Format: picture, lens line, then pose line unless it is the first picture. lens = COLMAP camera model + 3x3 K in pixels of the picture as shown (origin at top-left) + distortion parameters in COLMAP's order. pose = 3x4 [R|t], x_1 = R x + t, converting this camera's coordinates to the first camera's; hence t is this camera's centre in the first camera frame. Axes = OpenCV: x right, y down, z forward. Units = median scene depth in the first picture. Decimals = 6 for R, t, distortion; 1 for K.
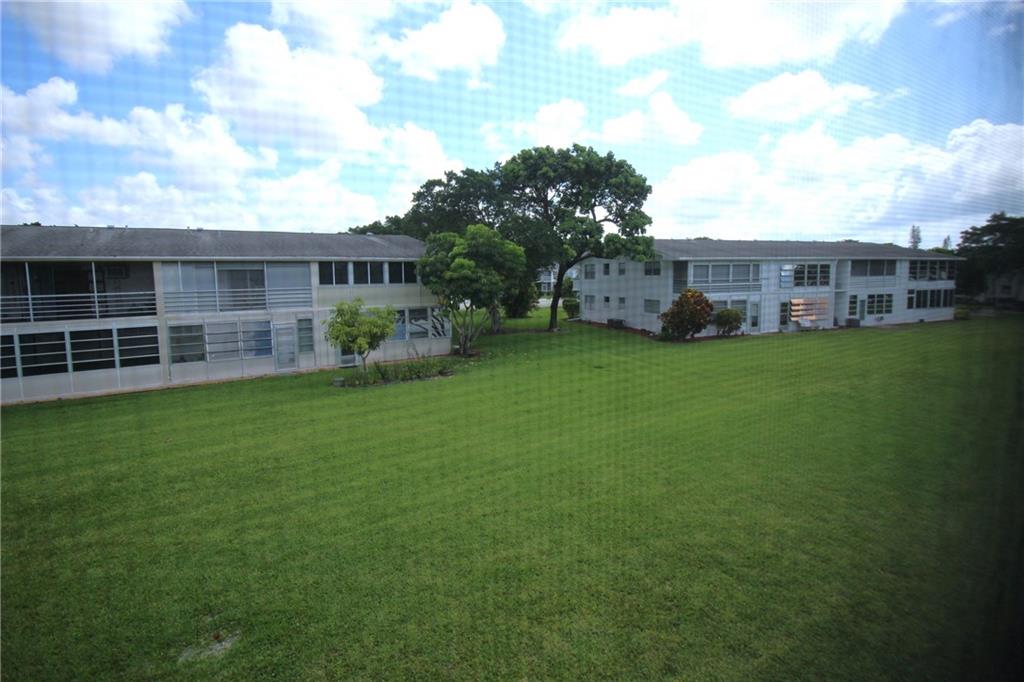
lens RADIAL K [[515.9, 0, 511.0], [0, 515.9, 319.6], [0, 0, 1]] dist [0.008273, -0.013643]
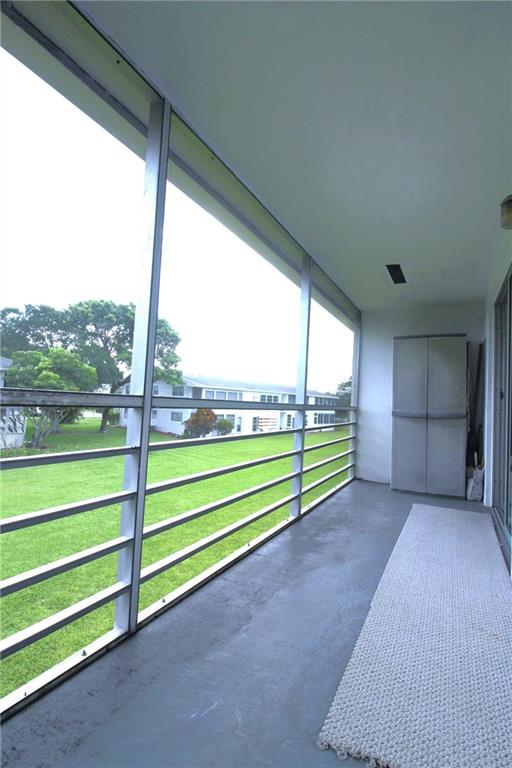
lens RADIAL K [[386.9, 0, 257.0], [0, 386.9, 377.5], [0, 0, 1]] dist [0.008273, -0.013643]
pose [[0.868618, 0.088157, 0.487577, -0.085073], [-0.017217, 0.988821, -0.148112, 0.026104], [-0.495183, 0.120258, 0.860425, -0.089187]]
